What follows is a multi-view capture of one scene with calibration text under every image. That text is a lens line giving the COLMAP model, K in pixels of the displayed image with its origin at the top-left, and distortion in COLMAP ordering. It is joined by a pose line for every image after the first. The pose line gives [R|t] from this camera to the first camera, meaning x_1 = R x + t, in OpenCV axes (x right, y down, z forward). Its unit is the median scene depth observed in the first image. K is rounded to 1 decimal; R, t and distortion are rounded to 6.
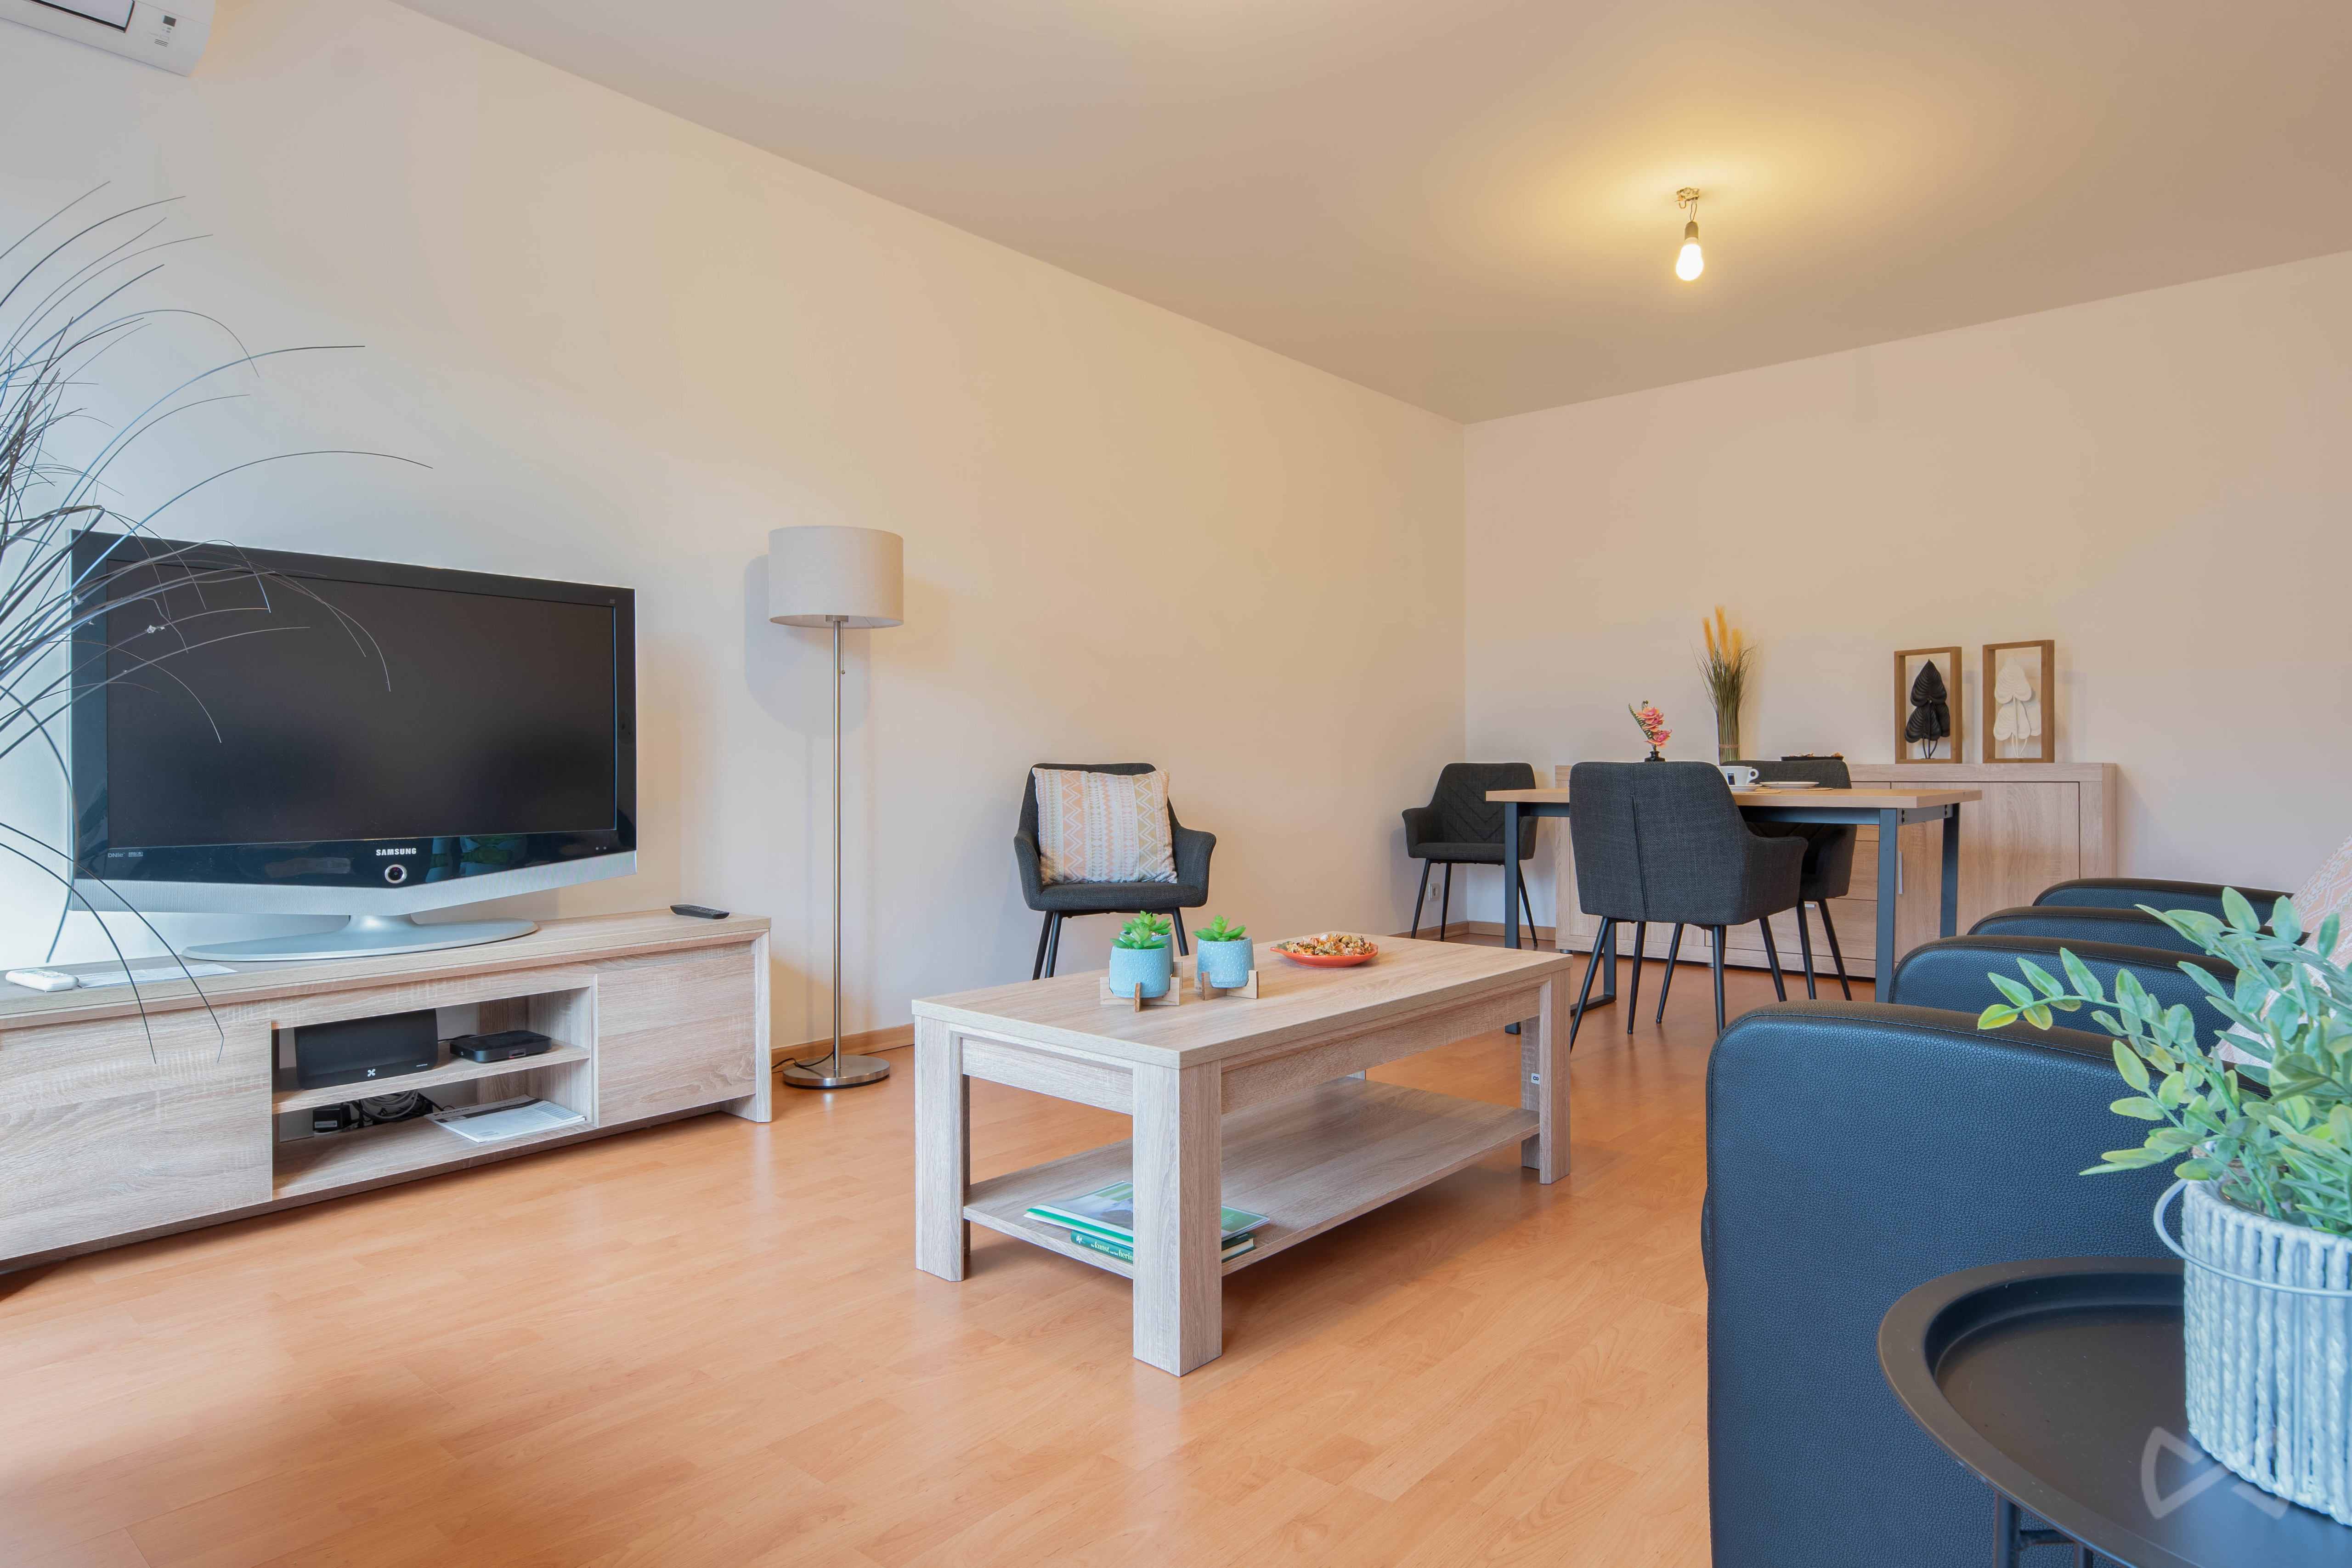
lens RADIAL K [[1355.2, 0, 1176.0], [0, 1355.2, 784.0], [0, 0, 1]] dist [-0.002658, -0.000623]
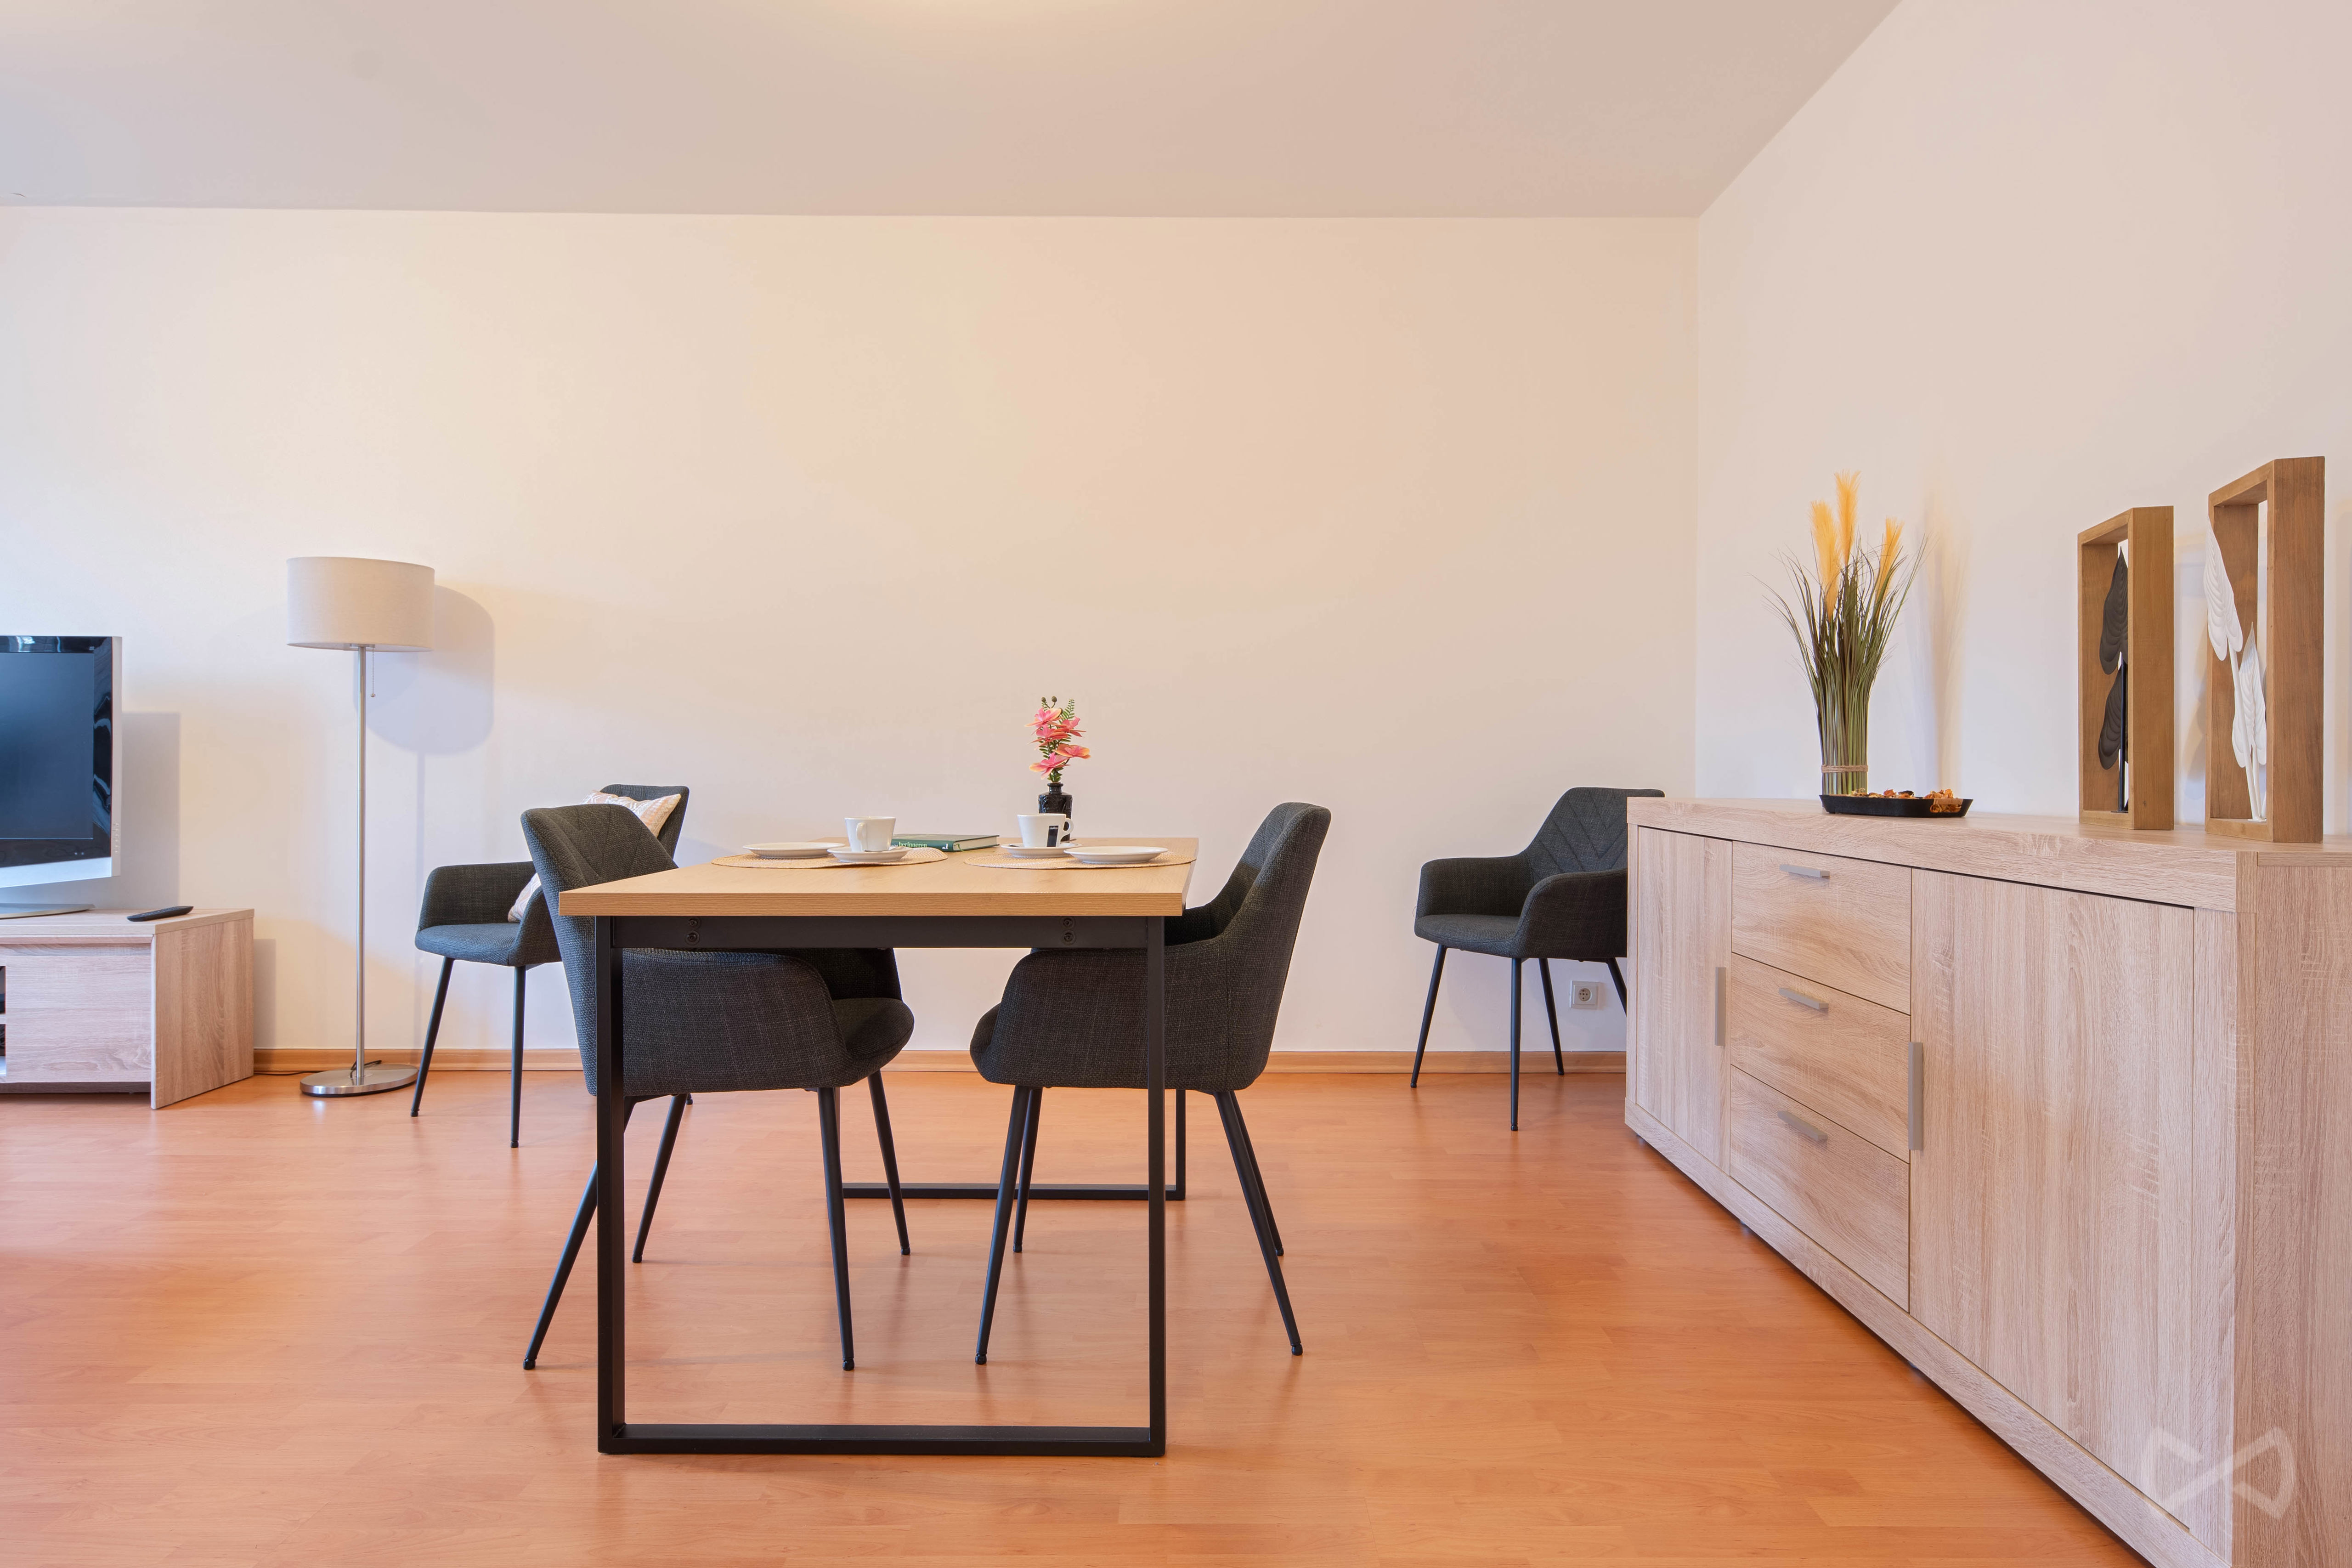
lens RADIAL K [[1468.3, 0, 1177.6], [0, 1468.3, 775.5], [0, 0, 1]] dist [0.001533, -0.000832]
pose [[0.647223, 0.010108, -0.762234, 1.046809], [-0.016460, 0.999864, -0.000717, -0.032652], [0.762123, 0.013010, 0.647302, 0.778746]]
